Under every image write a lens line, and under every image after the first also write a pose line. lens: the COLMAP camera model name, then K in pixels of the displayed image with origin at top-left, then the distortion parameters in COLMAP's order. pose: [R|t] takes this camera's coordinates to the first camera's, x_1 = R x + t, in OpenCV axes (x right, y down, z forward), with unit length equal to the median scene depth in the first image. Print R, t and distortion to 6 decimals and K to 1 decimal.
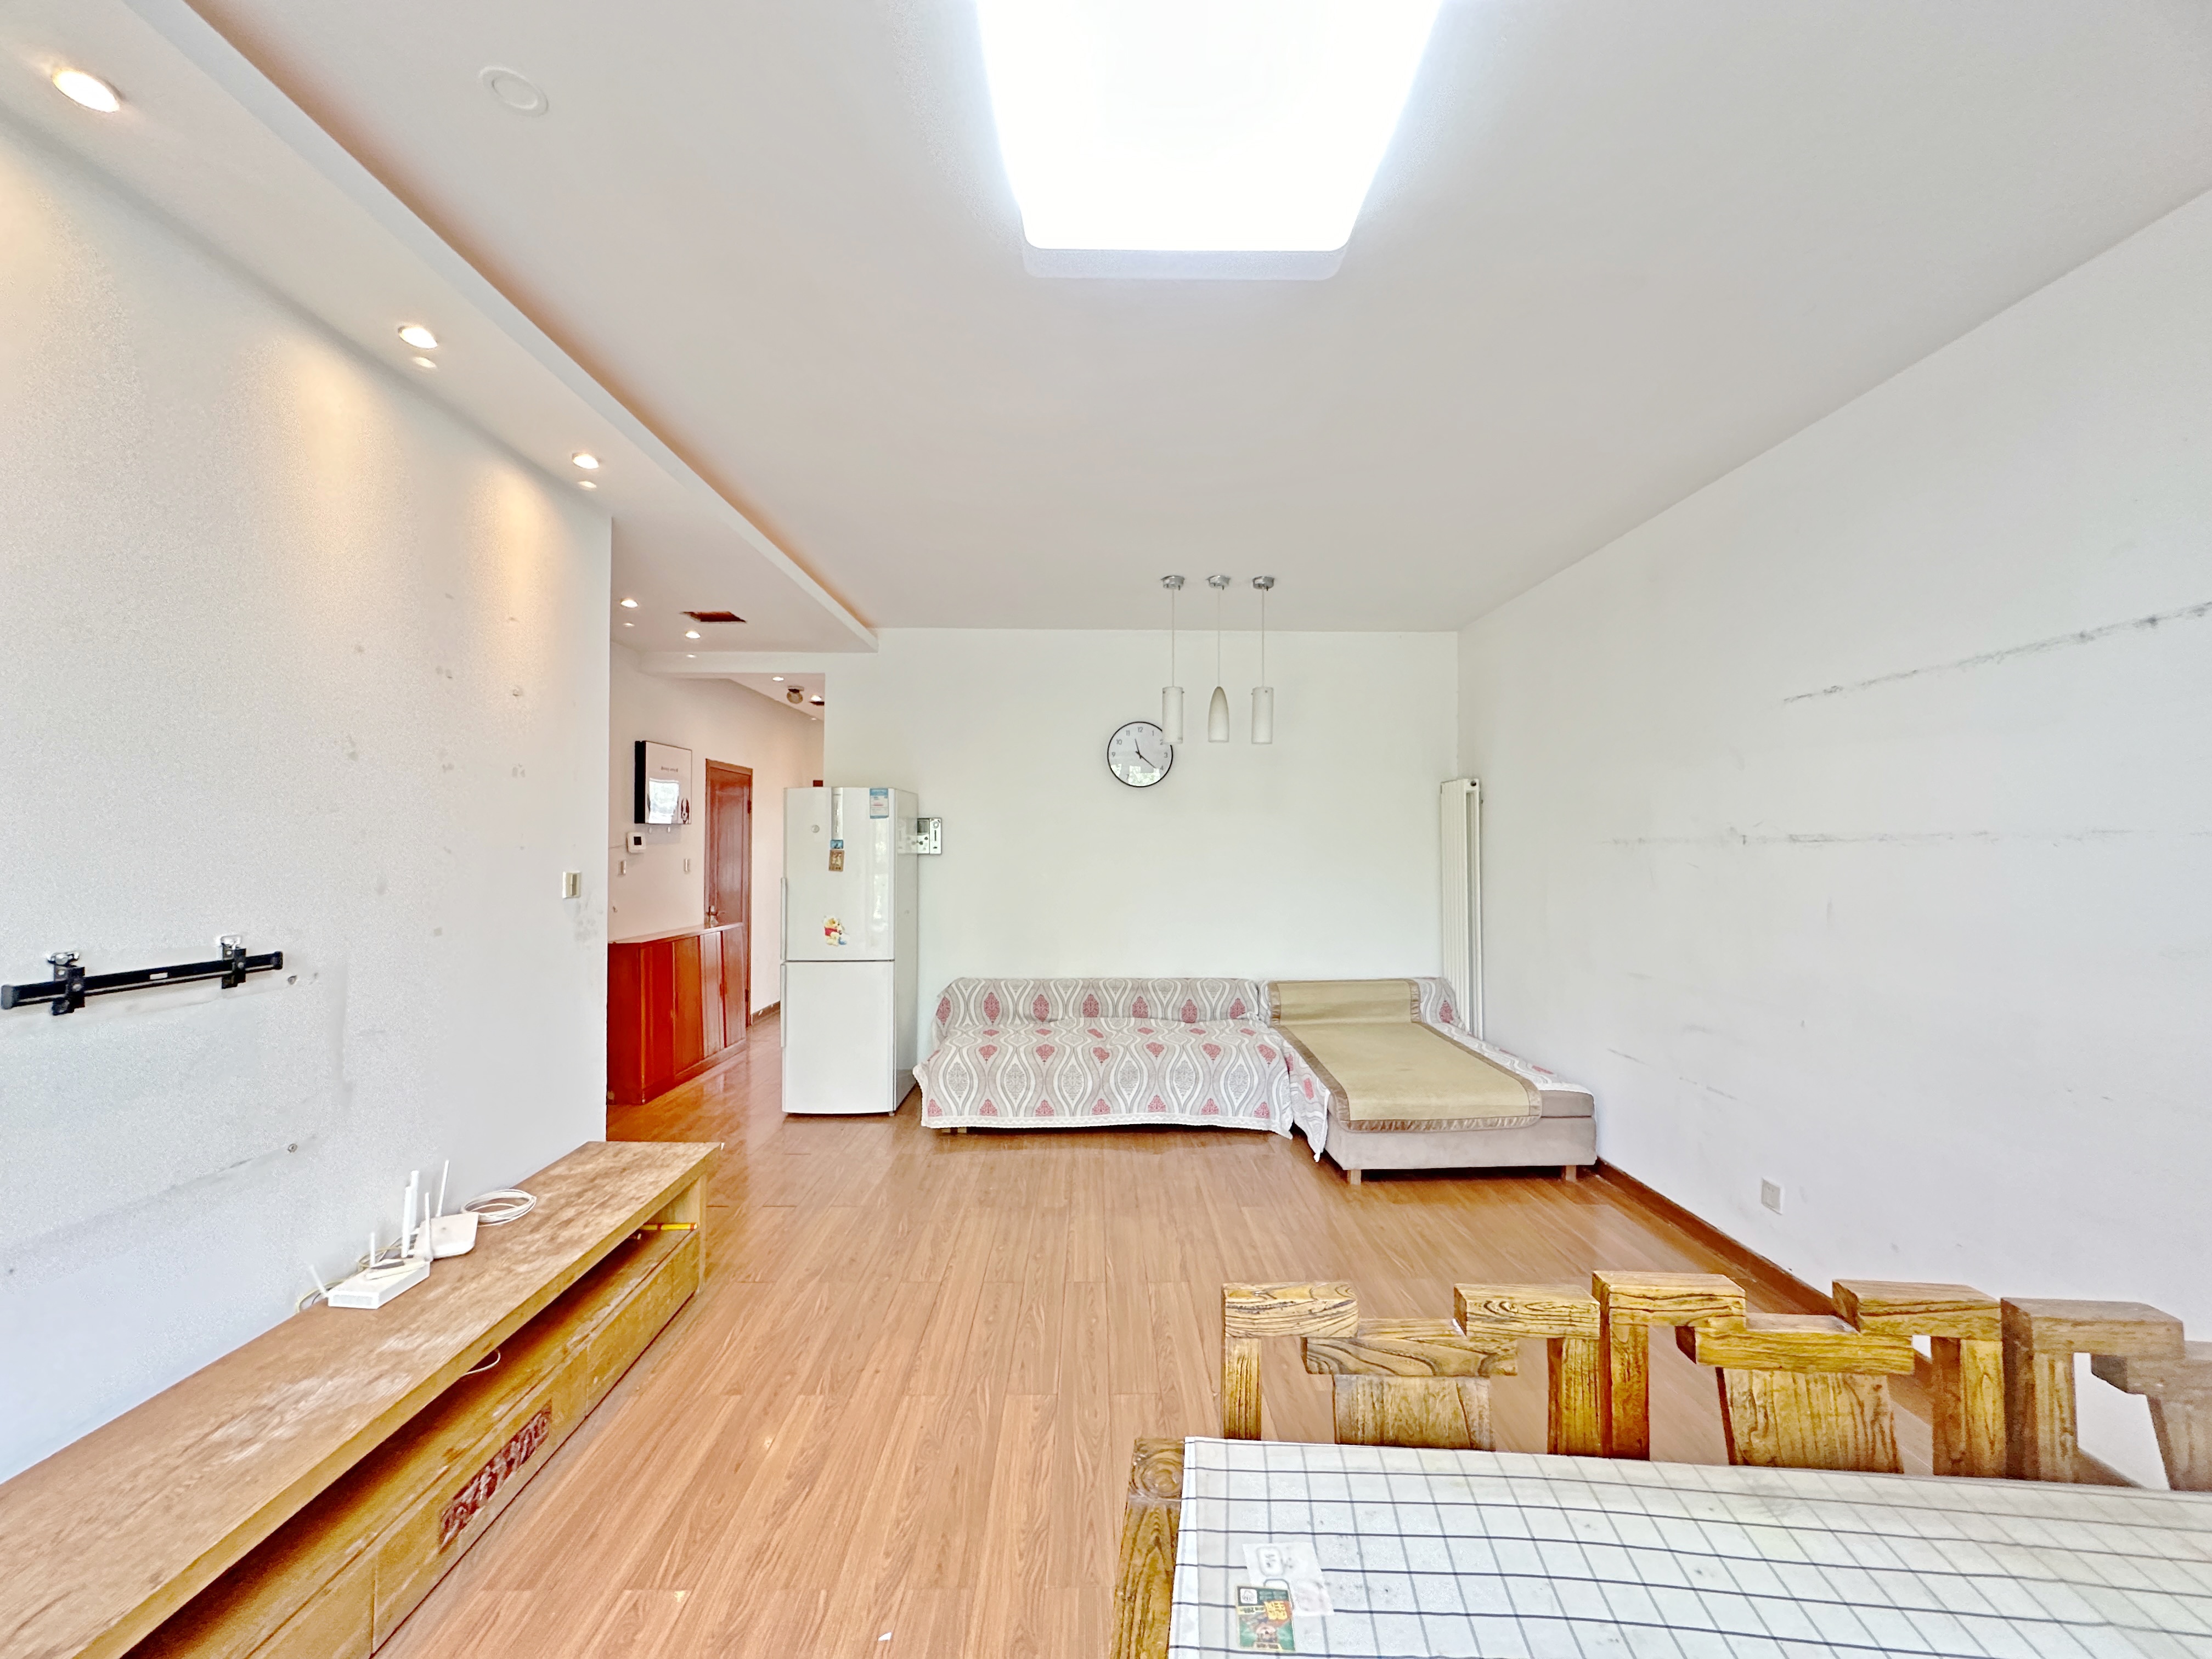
lens RADIAL K [[879.5, 0, 1113.9], [0, 879.5, 838.3], [0, 0, 1]] dist [-0.000919, -0.000024]
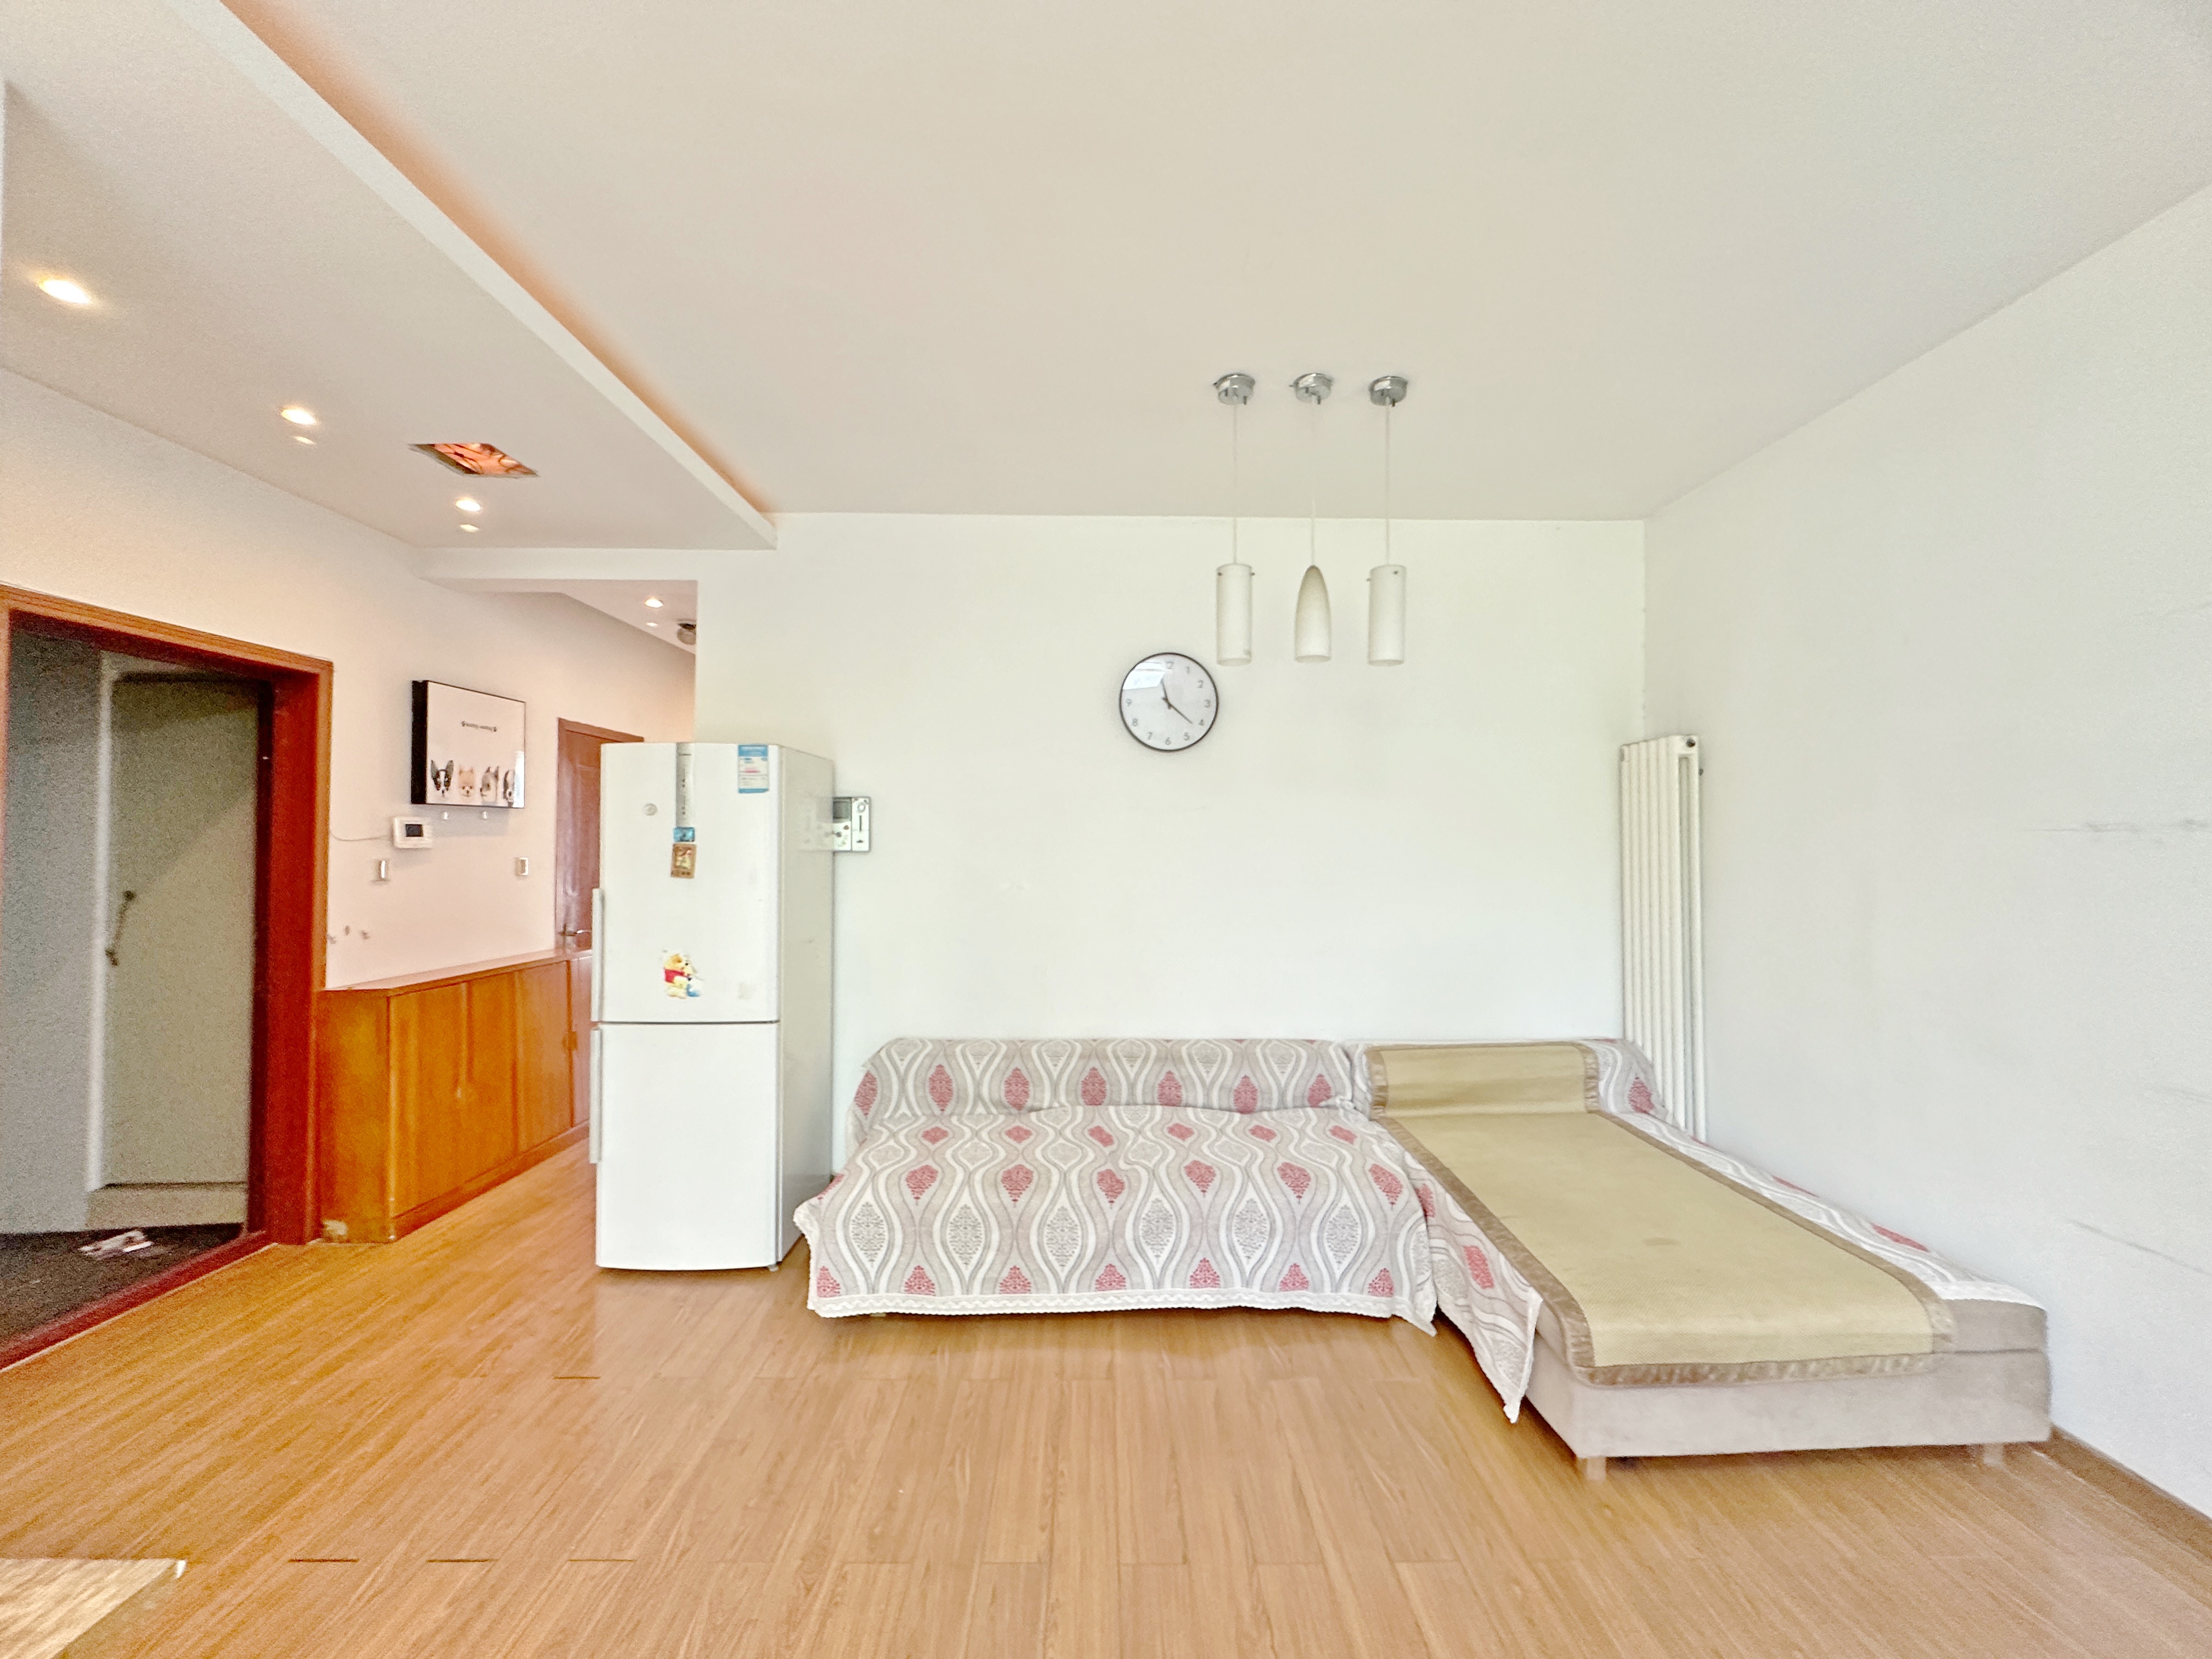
lens RADIAL K [[879.5, 0, 1103.4], [0, 879.5, 829.0], [0, 0, 1]] dist [-0.000919, -0.000024]
pose [[0.999873, 0.001494, -0.015837, -0.009969], [-0.001650, 0.999950, -0.009877, 0.008458], [0.015821, 0.009902, 0.999826, 0.383778]]
